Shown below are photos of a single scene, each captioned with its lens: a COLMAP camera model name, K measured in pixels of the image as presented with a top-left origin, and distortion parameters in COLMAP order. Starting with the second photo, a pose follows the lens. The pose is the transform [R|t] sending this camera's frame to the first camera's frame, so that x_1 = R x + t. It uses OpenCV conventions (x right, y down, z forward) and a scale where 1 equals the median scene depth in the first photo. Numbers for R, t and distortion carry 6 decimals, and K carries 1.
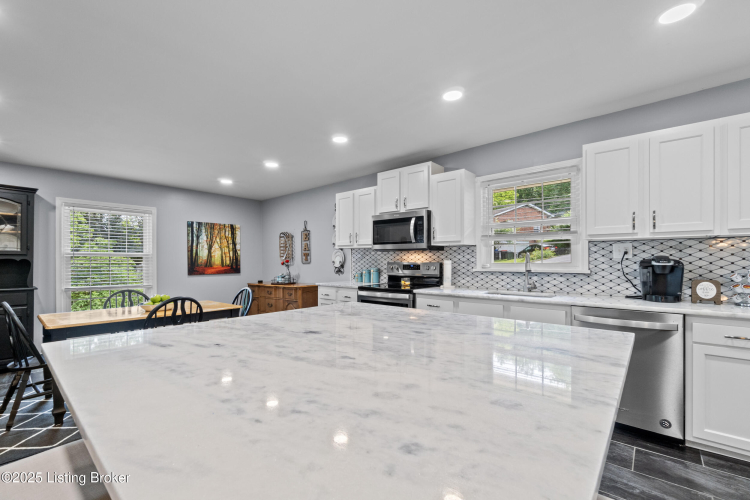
lens RADIAL K [[319.9, 0, 373.2], [0, 319.9, 260.7], [0, 0, 1]] dist [-0.002015, -0.000236]
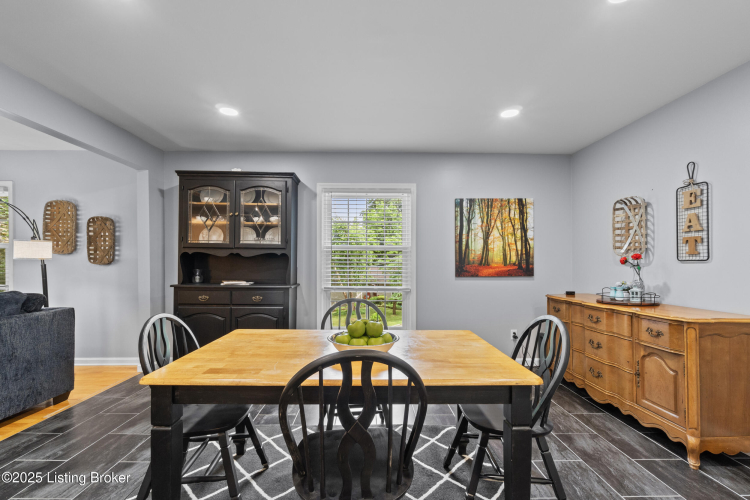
lens RADIAL K [[319.9, 0, 373.2], [0, 319.9, 260.7], [0, 0, 1]] dist [-0.002015, -0.000236]
pose [[0.655246, 0.005960, -0.755392, -0.167331], [-0.003272, 0.999982, 0.005052, 0.006713], [0.755409, -0.000839, 0.655253, 0.396338]]
